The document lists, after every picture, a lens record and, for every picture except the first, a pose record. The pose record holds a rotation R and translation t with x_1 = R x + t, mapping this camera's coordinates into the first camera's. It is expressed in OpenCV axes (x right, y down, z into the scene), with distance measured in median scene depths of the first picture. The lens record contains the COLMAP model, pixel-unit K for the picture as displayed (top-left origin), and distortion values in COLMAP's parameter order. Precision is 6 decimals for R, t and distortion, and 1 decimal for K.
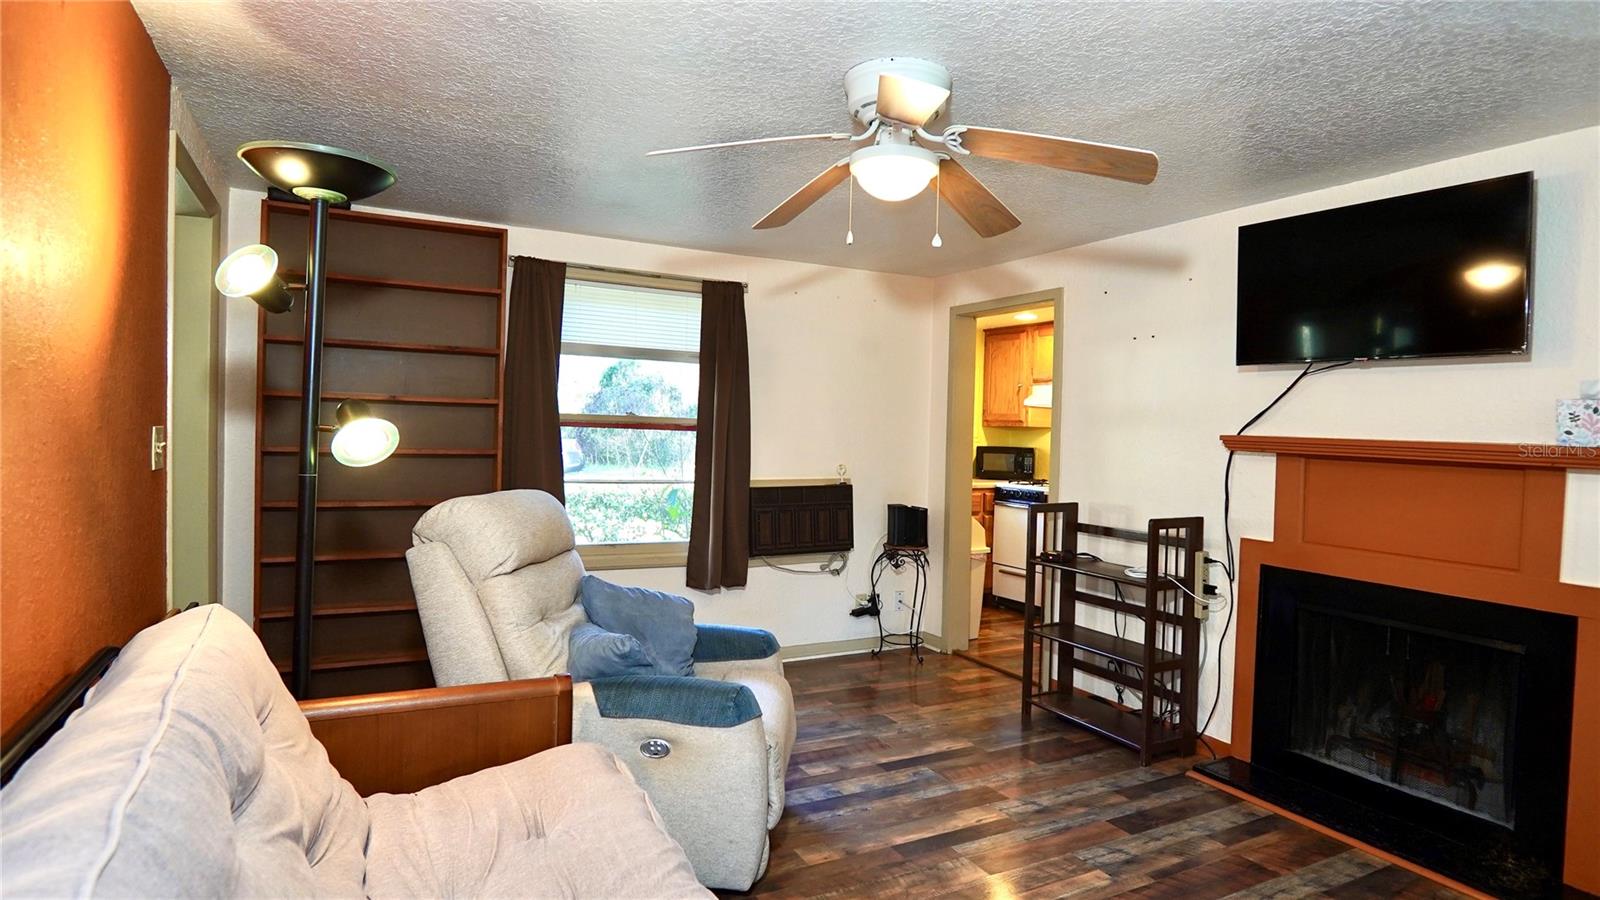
lens RADIAL K [[859.4, 0, 800.6], [0, 859.4, 443.6], [0, 0, 1]] dist [-0.035370, 0.010842]
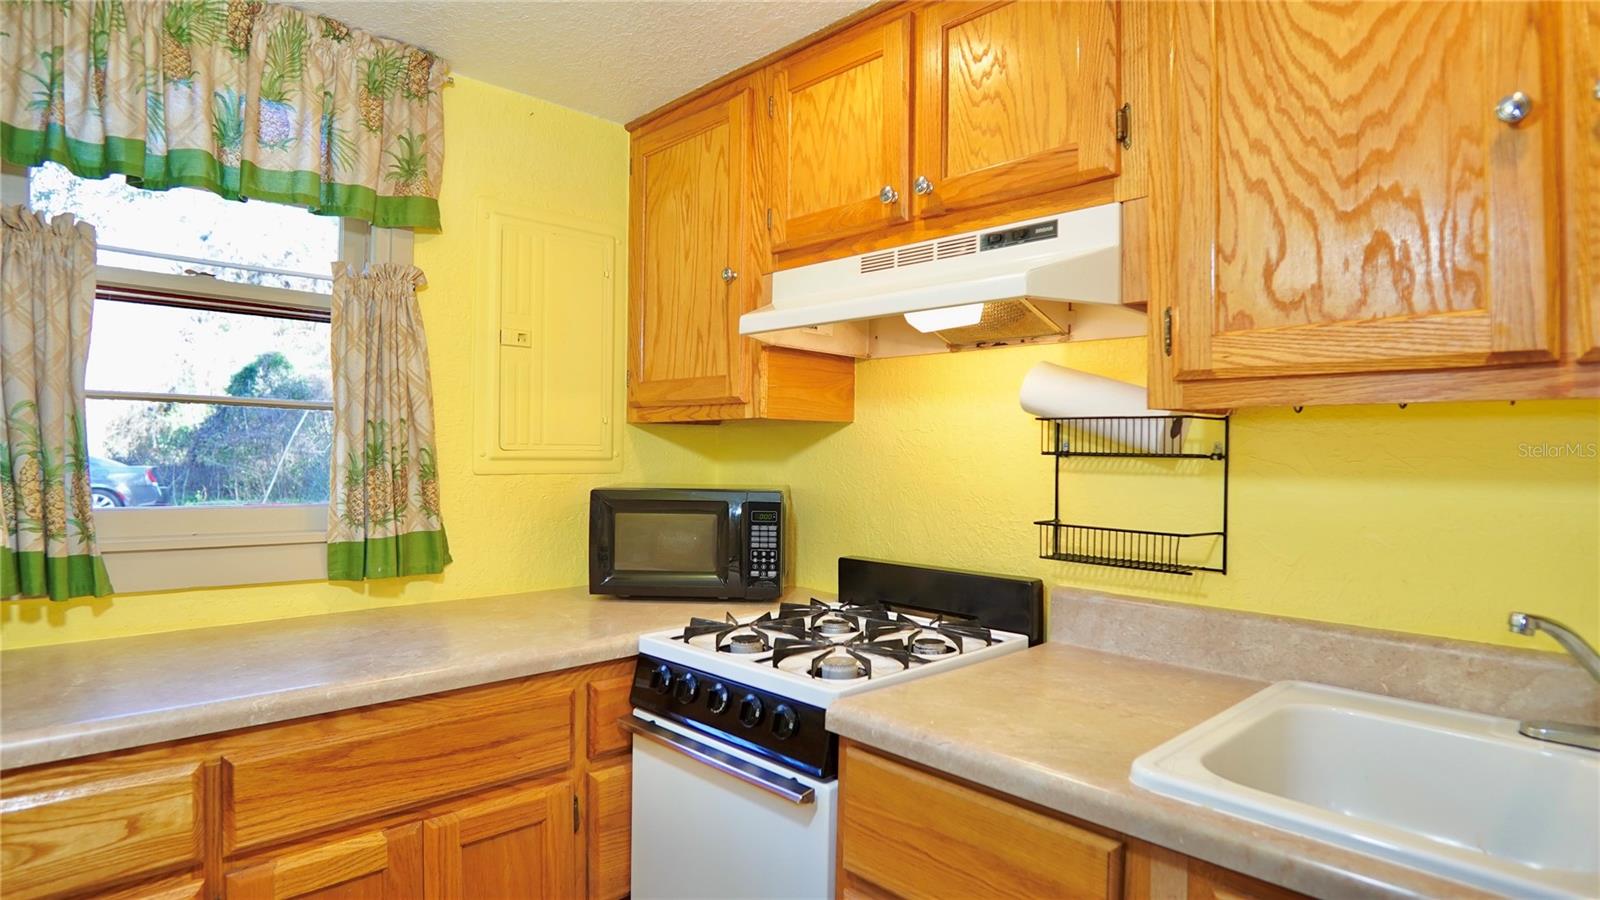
lens RADIAL K [[859.4, 0, 800.6], [0, 859.4, 443.6], [0, 0, 1]] dist [-0.035370, 0.010842]
pose [[0.959405, -0.010029, 0.281853, 0.195763], [0.015287, 0.999748, -0.016461, -0.006006], [-0.281617, 0.020101, 0.959316, 0.715955]]
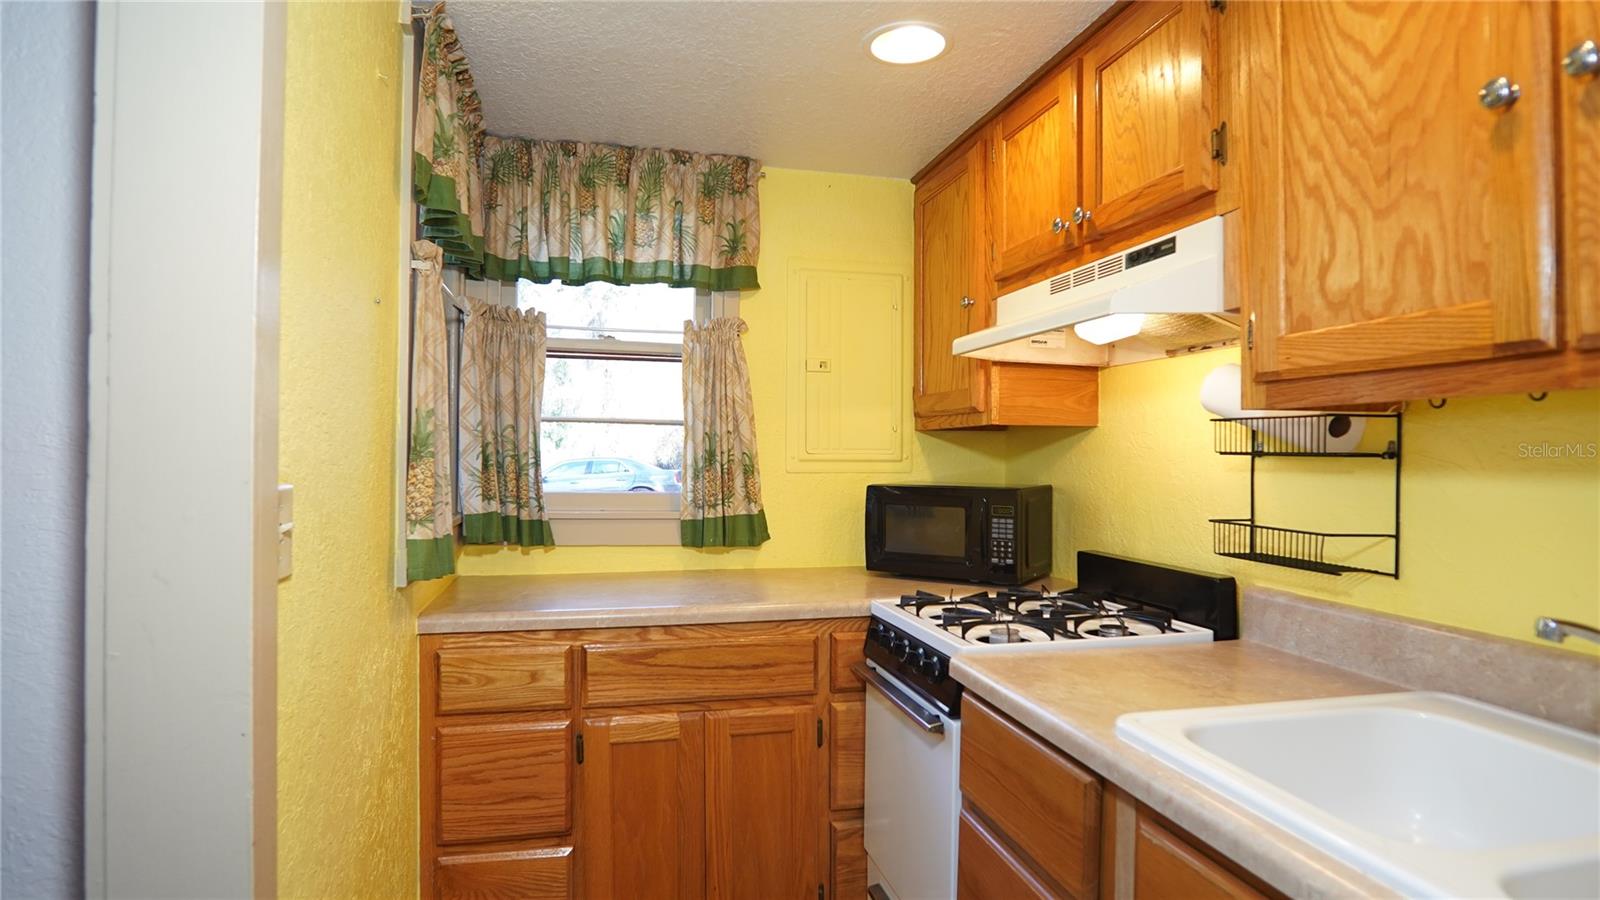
lens RADIAL K [[859.4, 0, 800.6], [0, 859.4, 443.6], [0, 0, 1]] dist [-0.035370, 0.010842]
pose [[0.969795, -0.019069, -0.243173, 0.271173], [0.011697, 0.999428, -0.031723, -0.002627], [0.243639, 0.027921, 0.969464, 0.658567]]
